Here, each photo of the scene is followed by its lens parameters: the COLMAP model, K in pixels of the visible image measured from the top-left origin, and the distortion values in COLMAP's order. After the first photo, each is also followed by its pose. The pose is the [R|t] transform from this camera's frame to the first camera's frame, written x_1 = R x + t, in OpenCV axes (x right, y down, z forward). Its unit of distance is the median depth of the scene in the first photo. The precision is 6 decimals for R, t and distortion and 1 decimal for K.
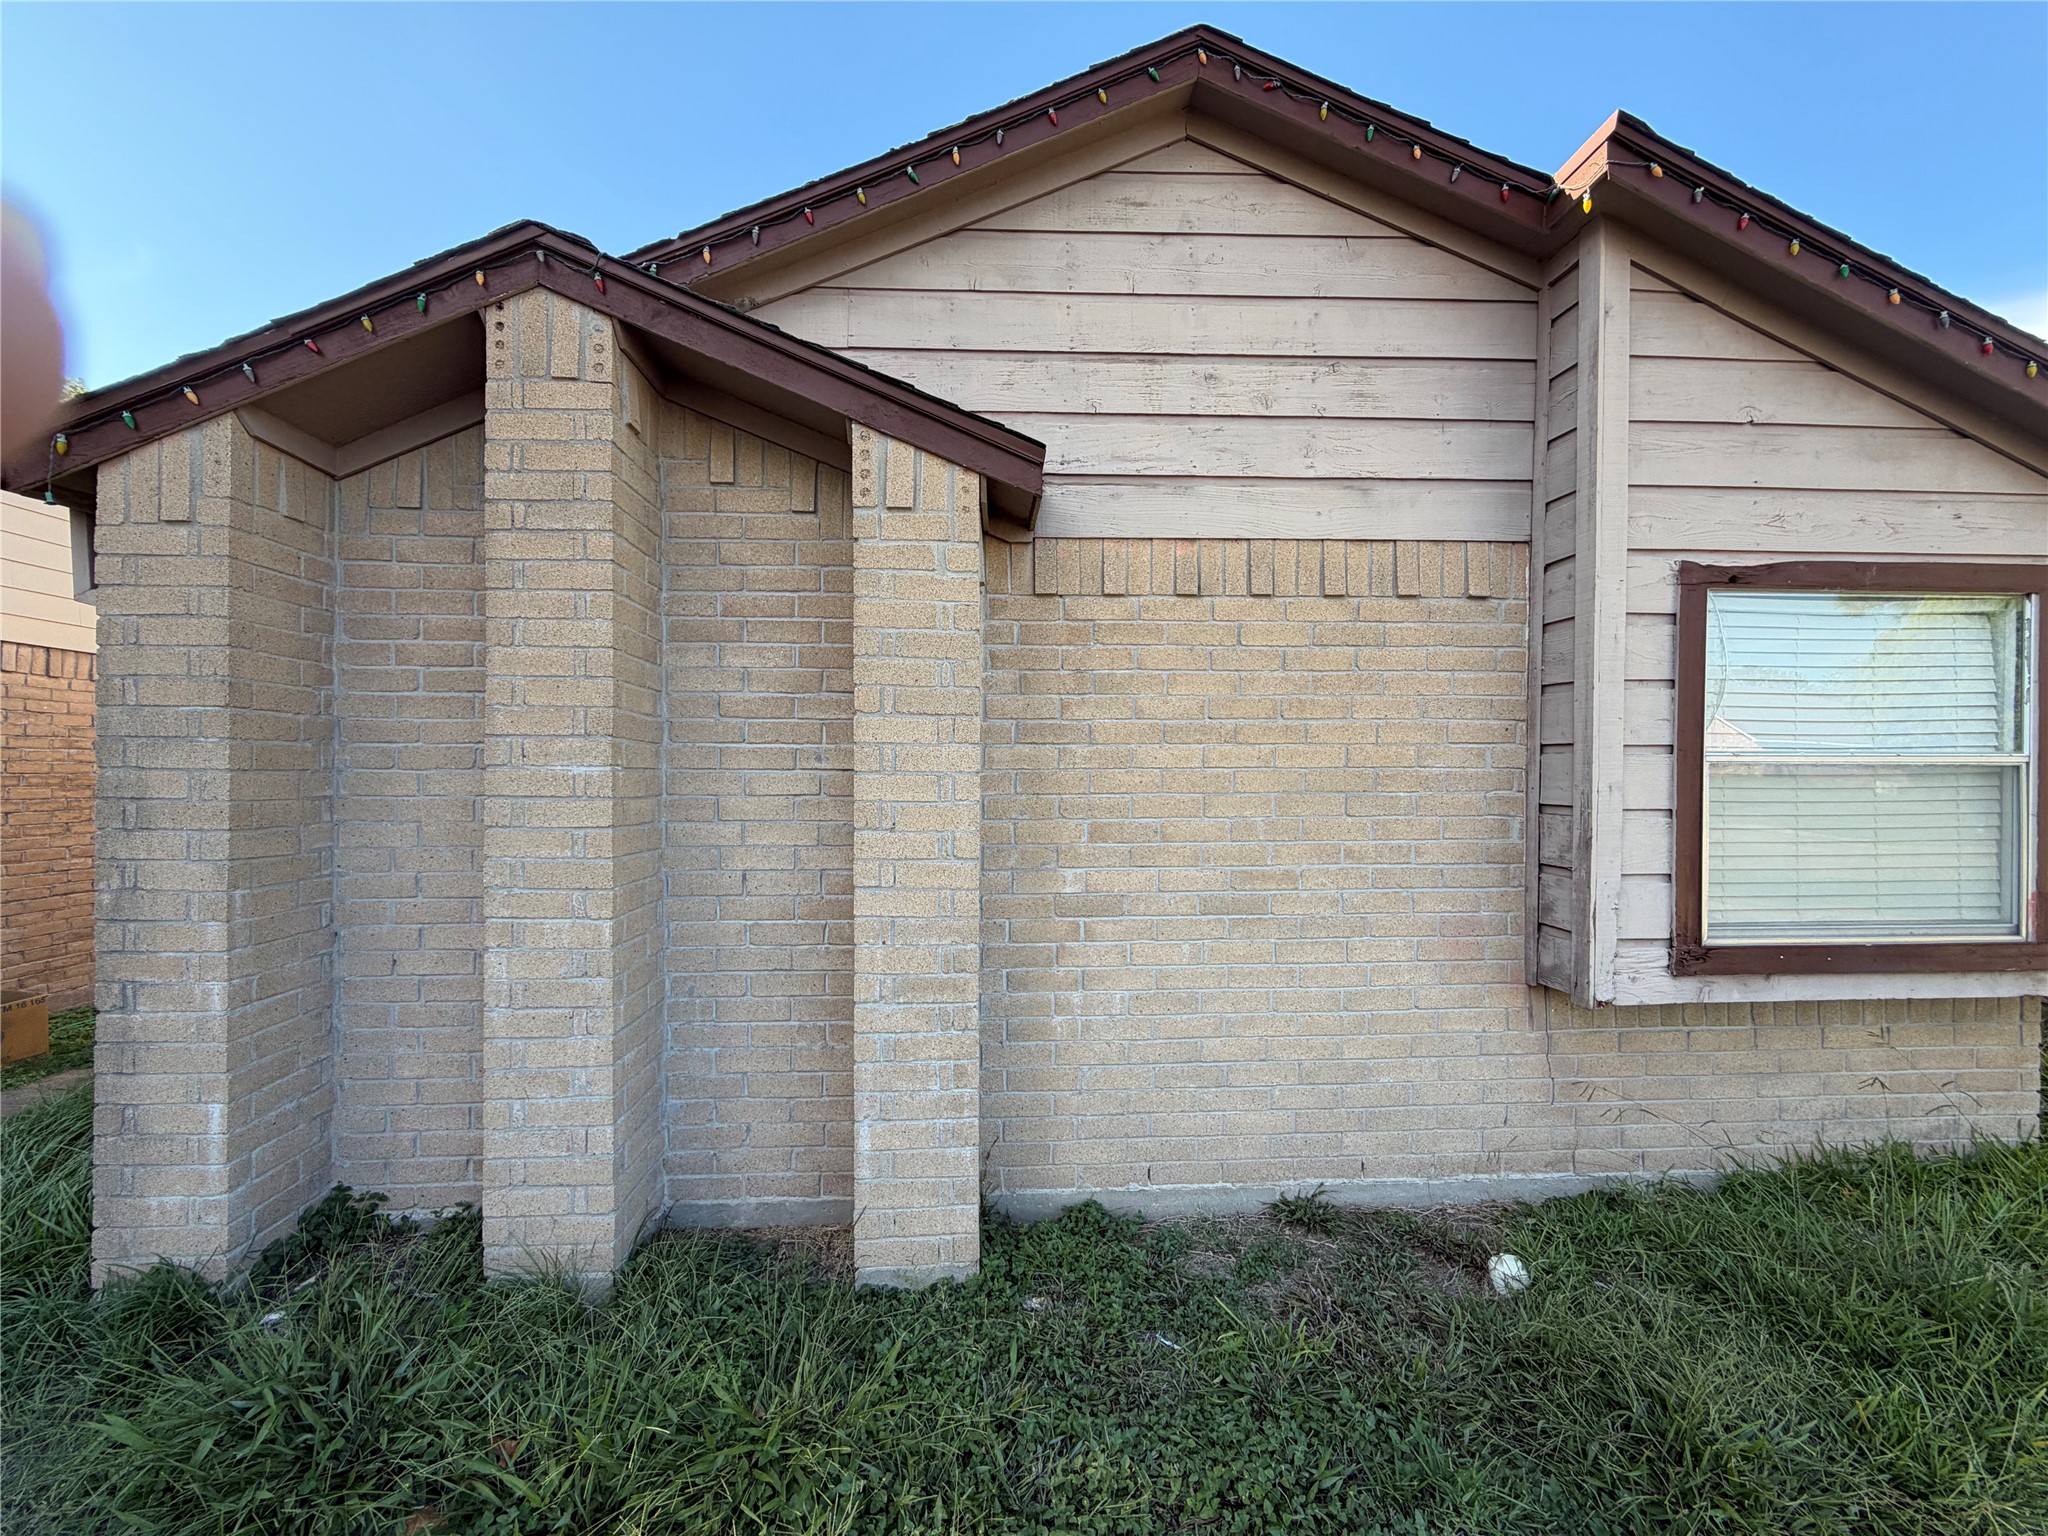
lens RADIAL K [[822.0, 0, 1015.0], [0, 822.0, 770.3], [0, 0, 1]] dist [0.000596, 0.000287]
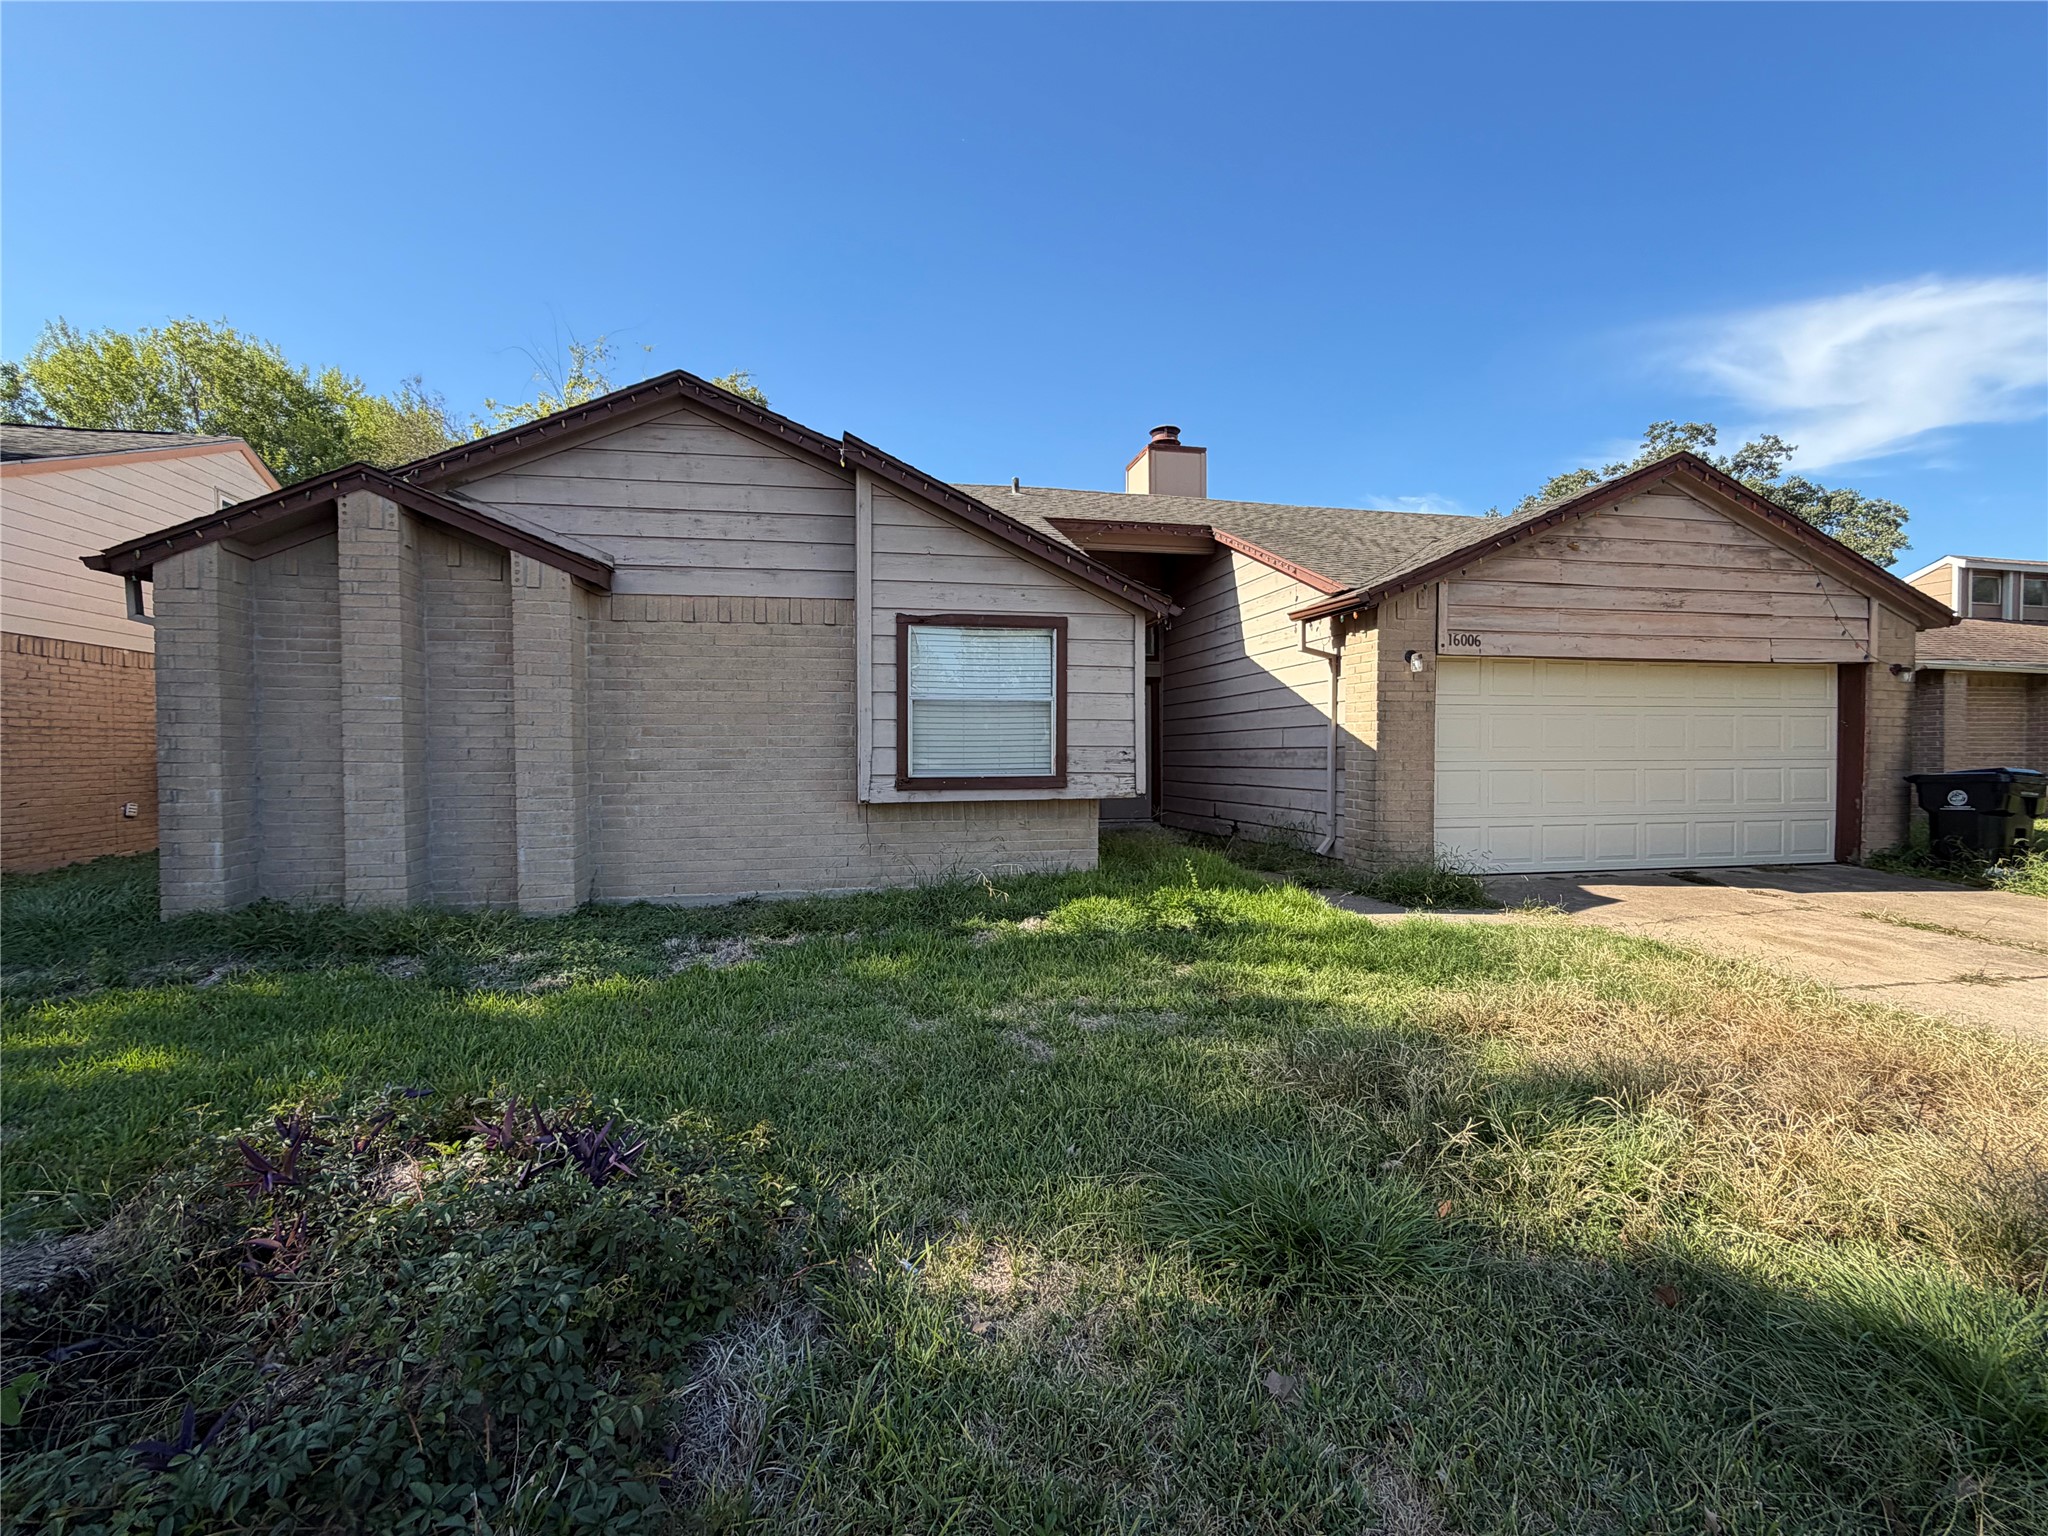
lens RADIAL K [[929.9, 0, 1020.6], [0, 929.9, 771.8], [0, 0, 1]] dist [0.000234, 0.001387]
pose [[0.988185, -0.007315, 0.153092, 0.746712], [0.002969, 0.999587, 0.028599, 0.122550], [-0.153238, -0.027807, 0.987798, -1.674392]]
